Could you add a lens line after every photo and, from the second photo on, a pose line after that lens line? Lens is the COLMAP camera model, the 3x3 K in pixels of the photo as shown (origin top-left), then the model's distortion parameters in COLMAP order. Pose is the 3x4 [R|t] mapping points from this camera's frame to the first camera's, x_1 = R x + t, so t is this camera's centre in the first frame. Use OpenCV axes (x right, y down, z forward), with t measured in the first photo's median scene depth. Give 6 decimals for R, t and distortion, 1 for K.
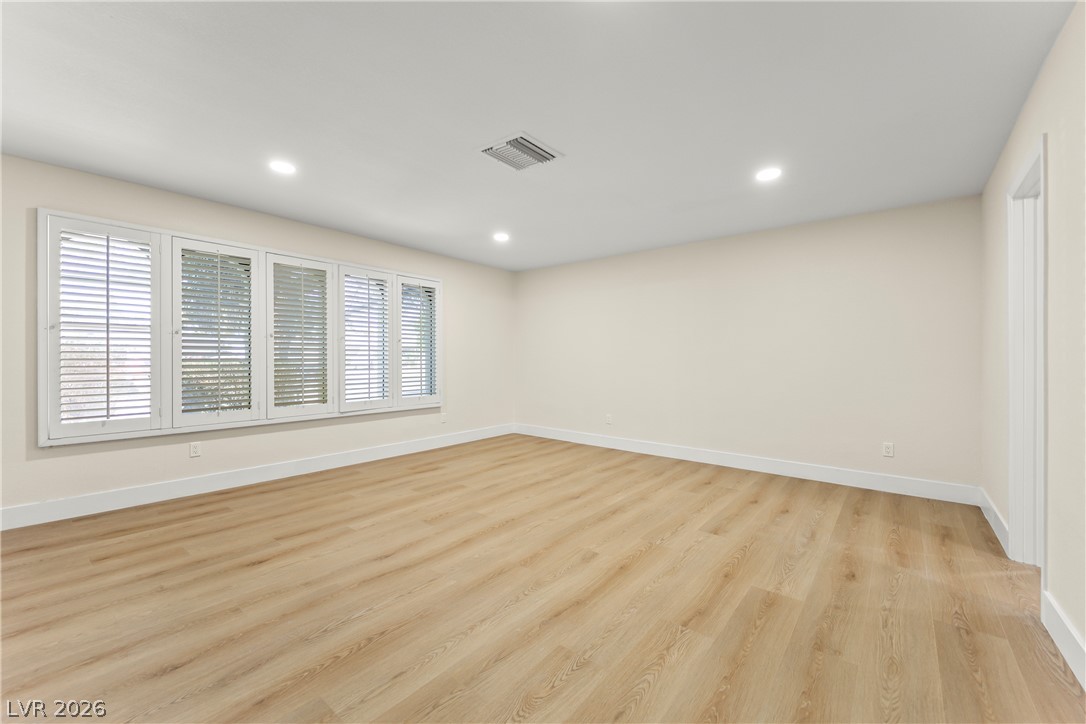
lens RADIAL K [[432.9, 0, 538.8], [0, 432.9, 360.5], [0, 0, 1]] dist [0.028086, -0.015157]
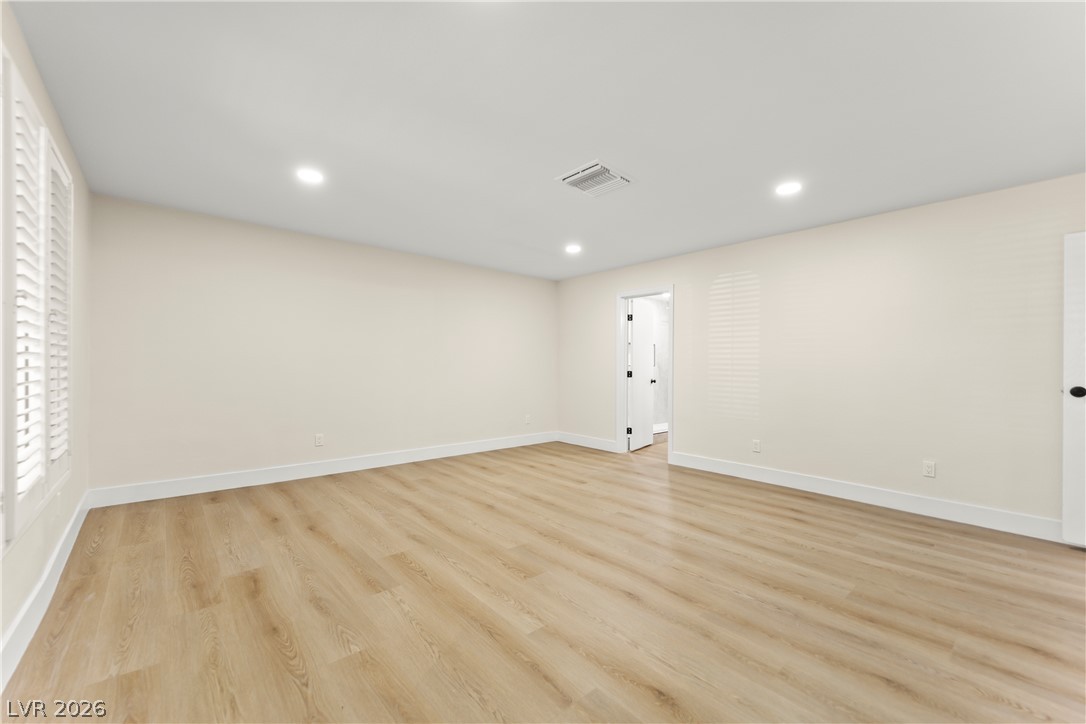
lens RADIAL K [[432.9, 0, 538.8], [0, 432.9, 360.5], [0, 0, 1]] dist [0.028086, -0.015157]
pose [[0.167932, 0.008559, 0.985761, -1.093746], [-0.004091, 0.999960, -0.007985, -0.011662], [-0.985790, -0.002691, 0.167961, 0.905275]]
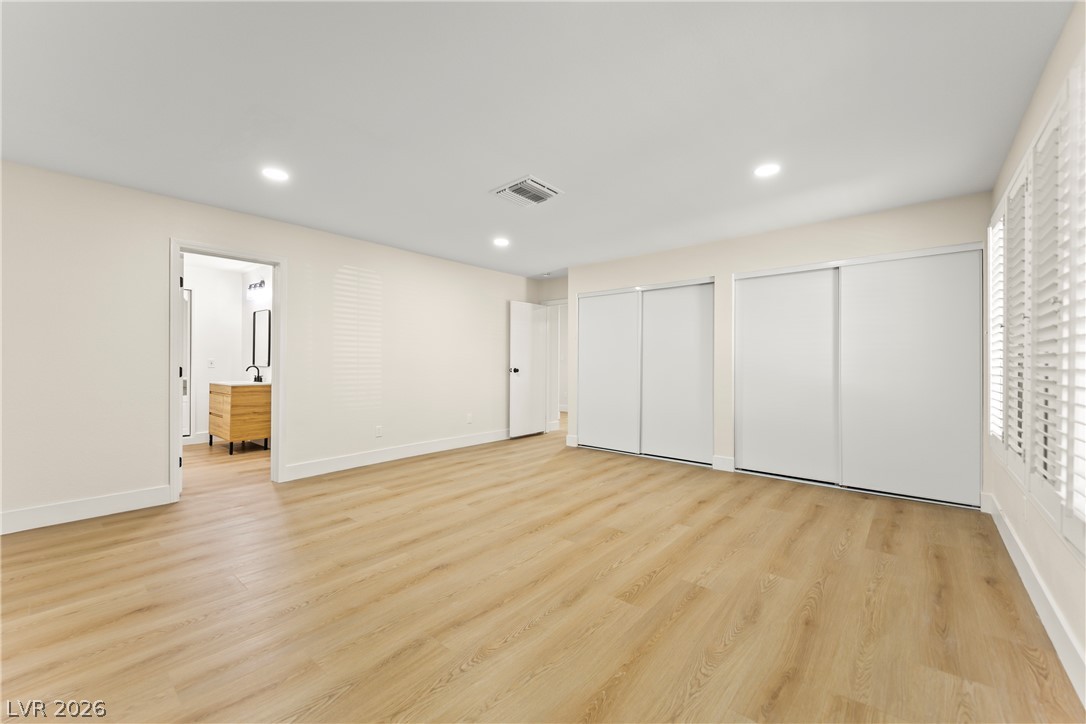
lens RADIAL K [[432.9, 0, 538.8], [0, 432.9, 360.5], [0, 0, 1]] dist [0.028086, -0.015157]
pose [[-0.999728, -0.006920, 0.022291, -0.103052], [-0.006839, 0.999970, 0.003703, -0.013649], [-0.022316, 0.003550, -0.999745, 2.092556]]
